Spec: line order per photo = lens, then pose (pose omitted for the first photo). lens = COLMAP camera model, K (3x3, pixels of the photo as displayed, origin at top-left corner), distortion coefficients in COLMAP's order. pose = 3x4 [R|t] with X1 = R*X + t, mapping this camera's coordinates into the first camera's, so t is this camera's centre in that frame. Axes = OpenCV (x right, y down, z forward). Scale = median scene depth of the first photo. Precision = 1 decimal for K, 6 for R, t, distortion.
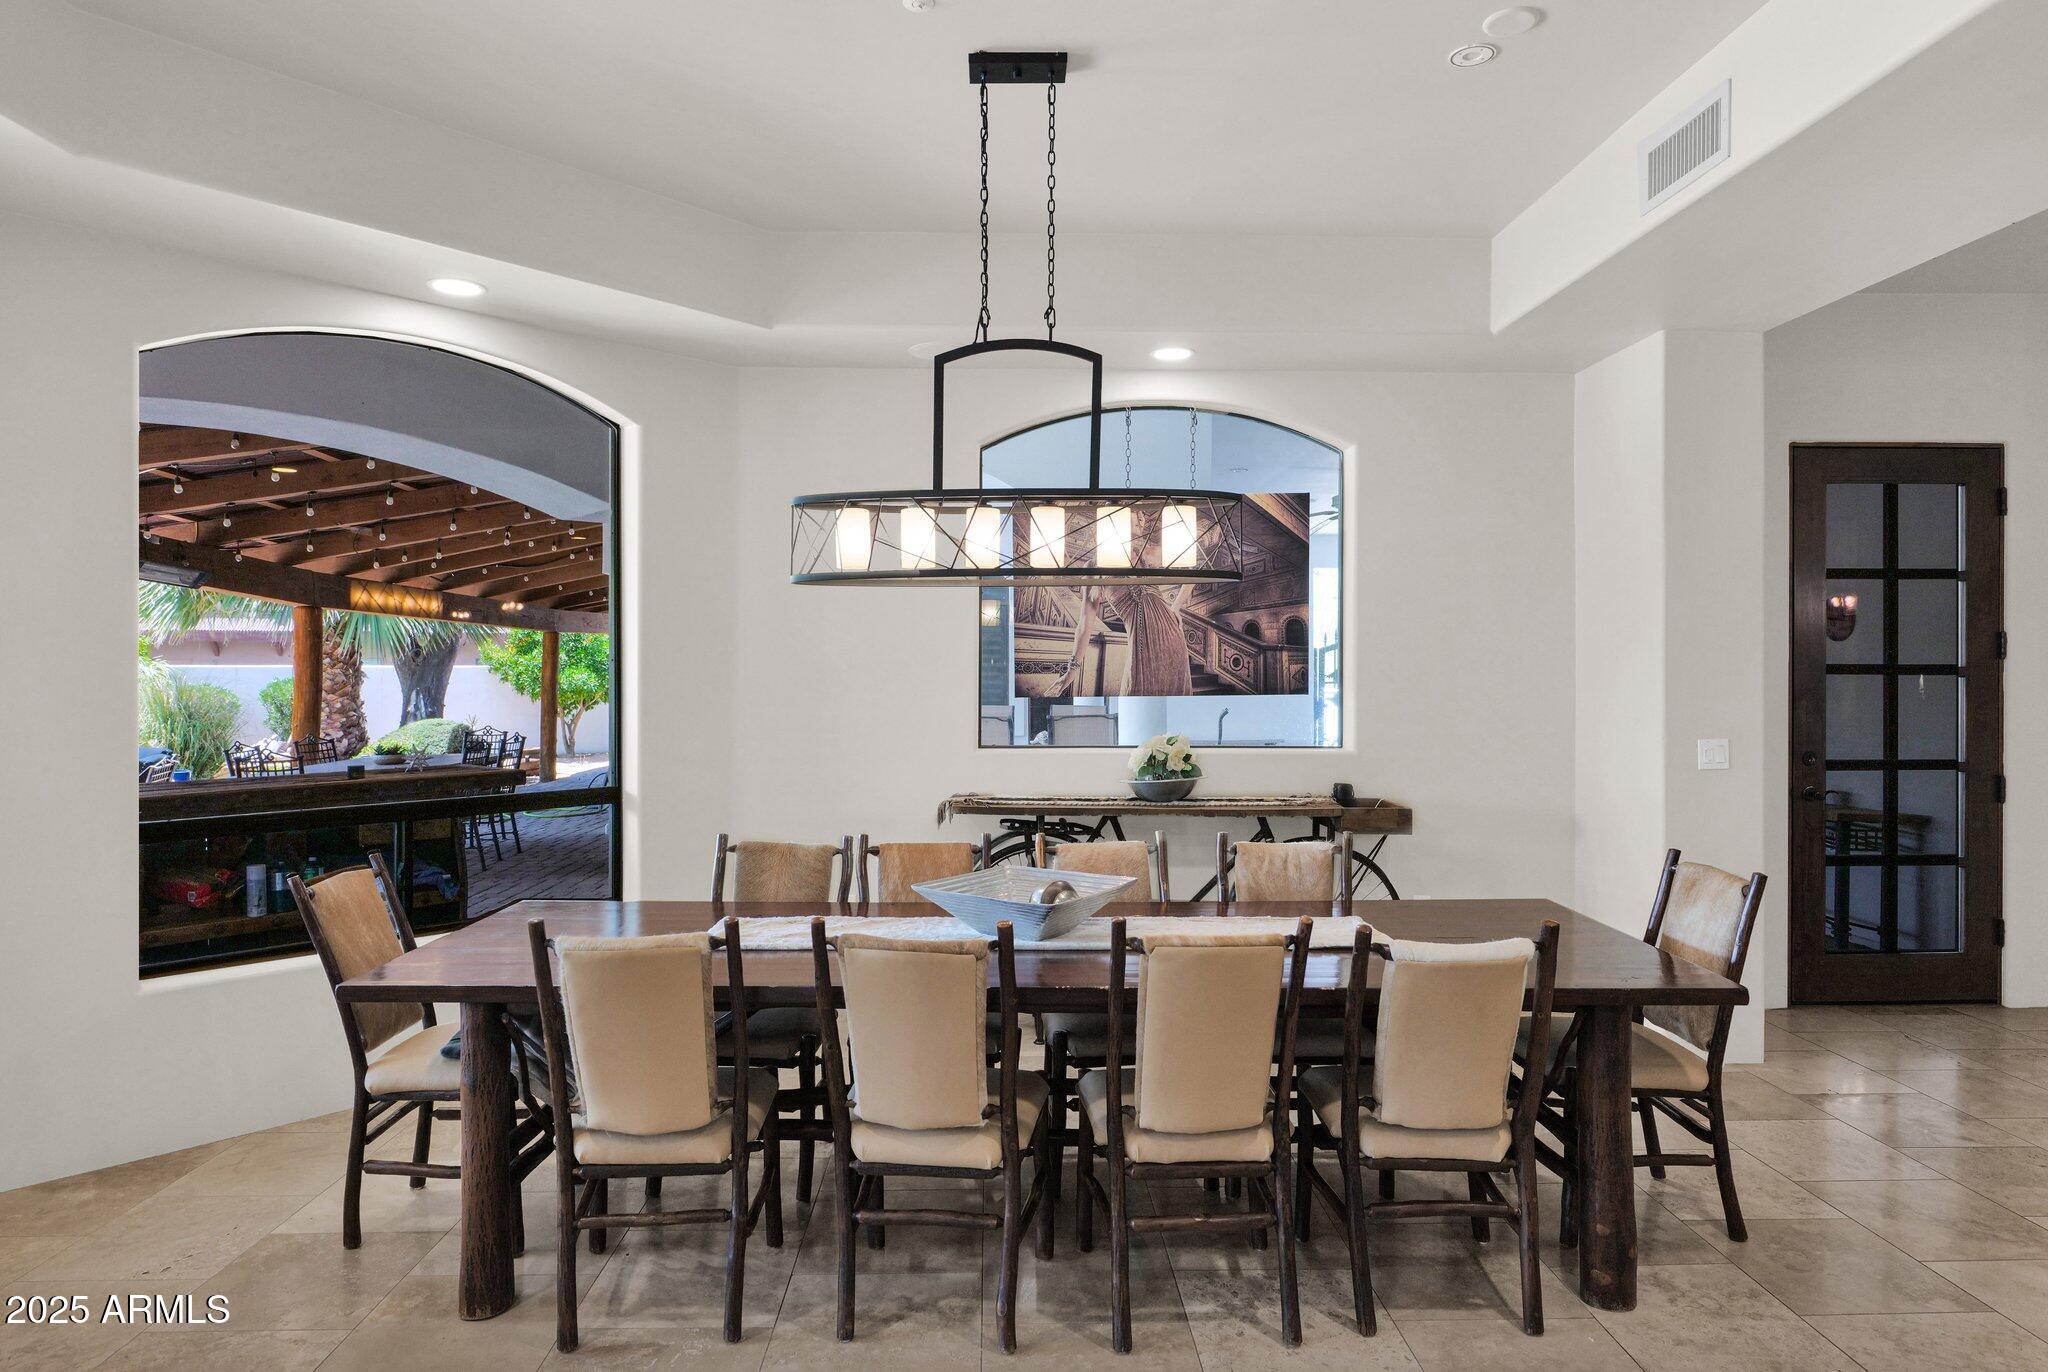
lens RADIAL K [[1151.9, 0, 1020.2], [0, 1151.9, 675.6], [0, 0, 1]] dist [-0.007149, -0.000257]
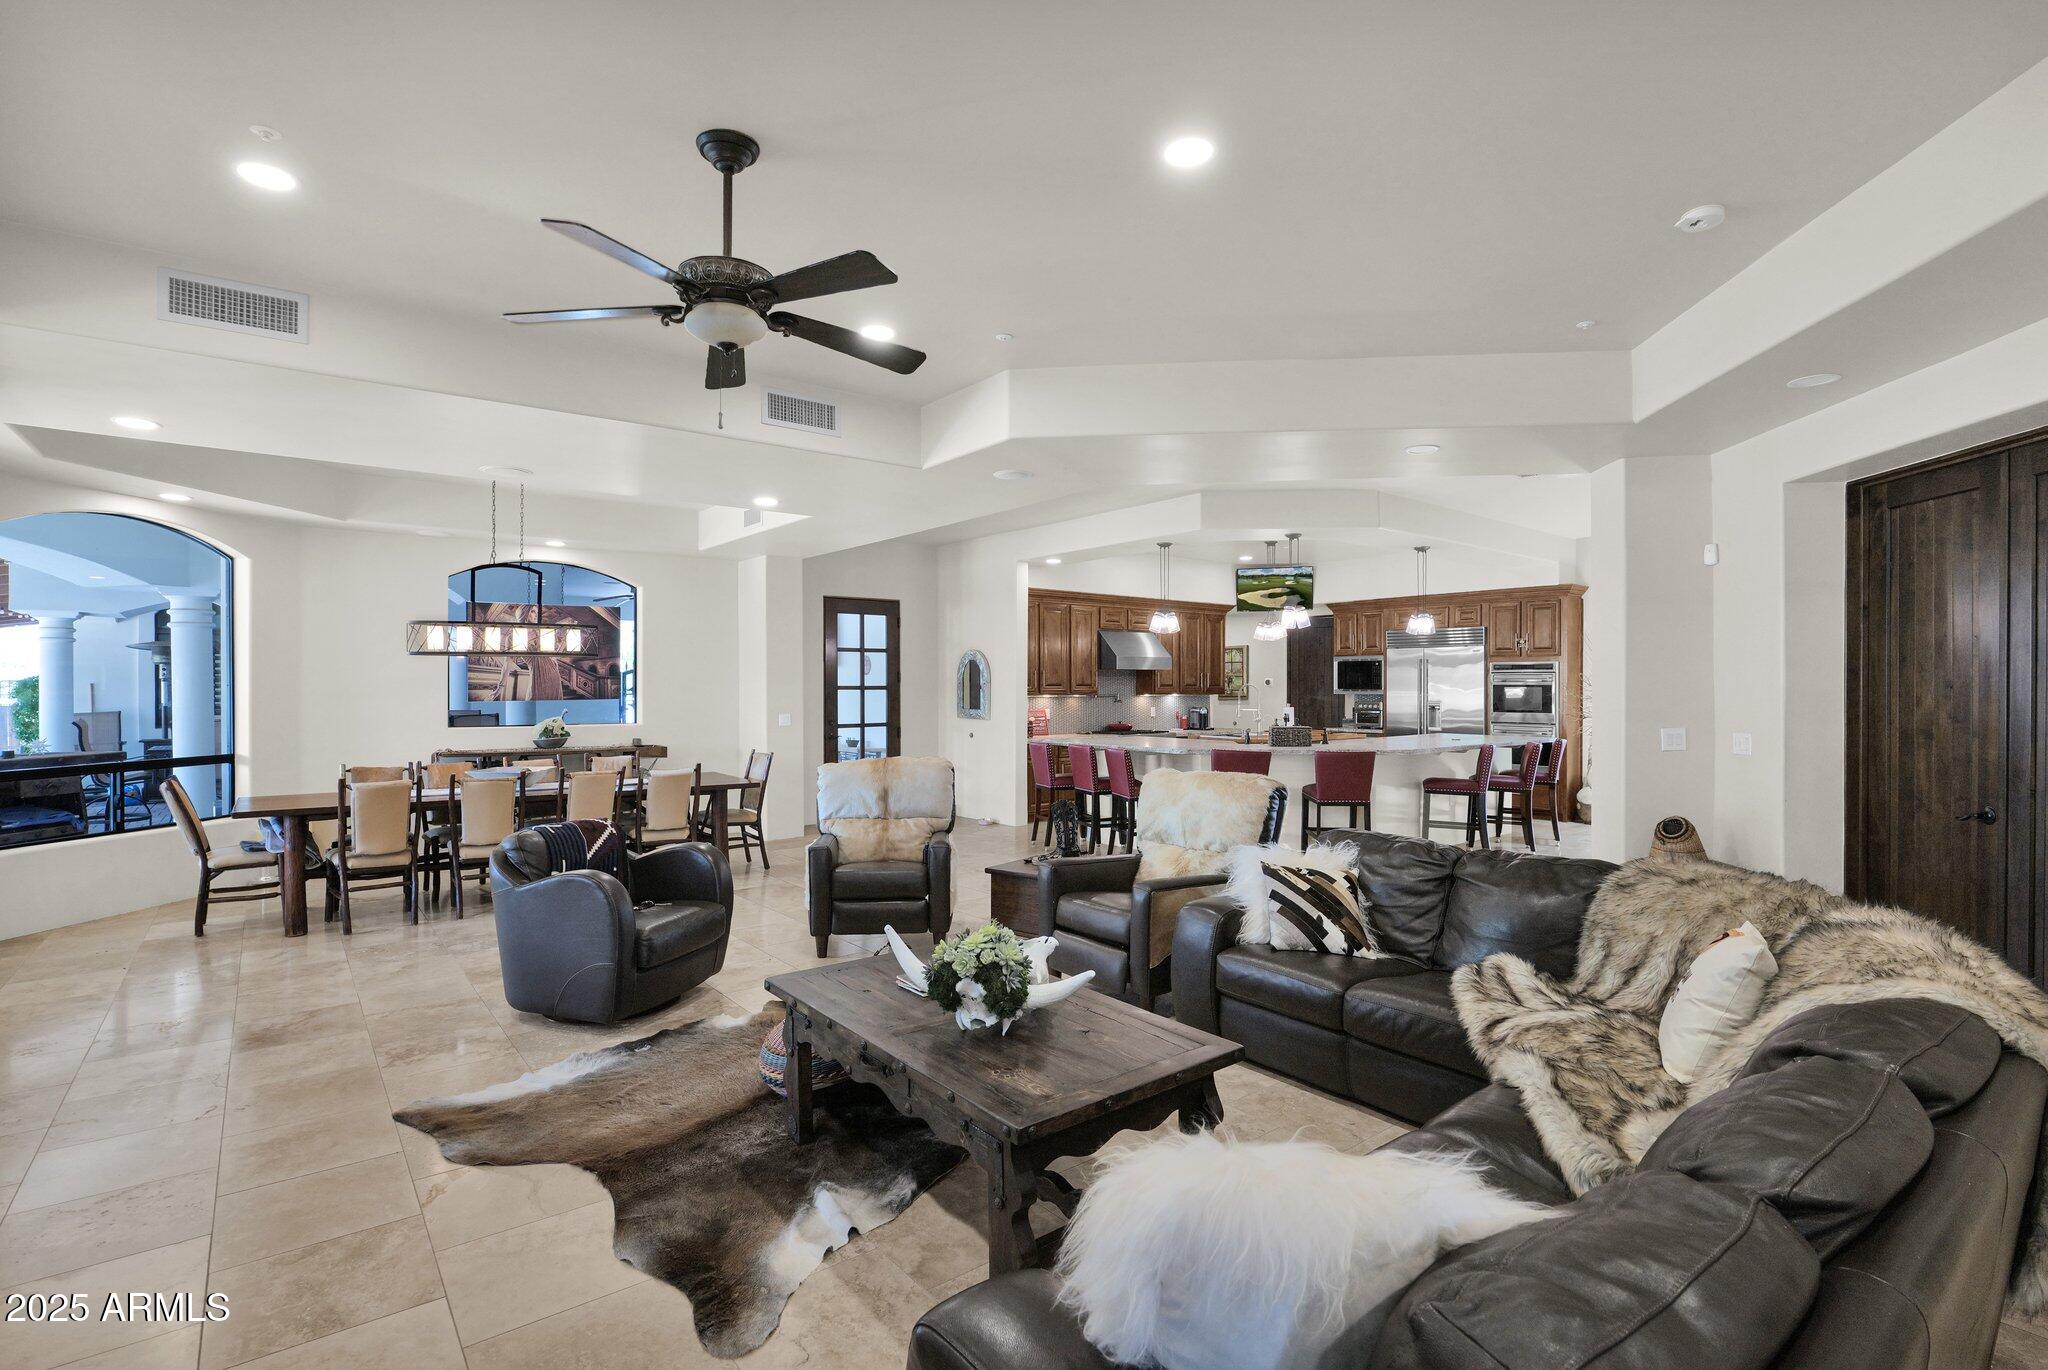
lens RADIAL K [[947.0, 0, 1021.3], [0, 947.0, 686.6], [0, 0, 1]] dist [-0.005196, -0.000461]
pose [[0.792010, -0.001088, 0.610507, -0.253979], [0.001742, 0.999998, -0.000478, -0.005136], [-0.610505, 0.001442, 0.792011, -0.926840]]
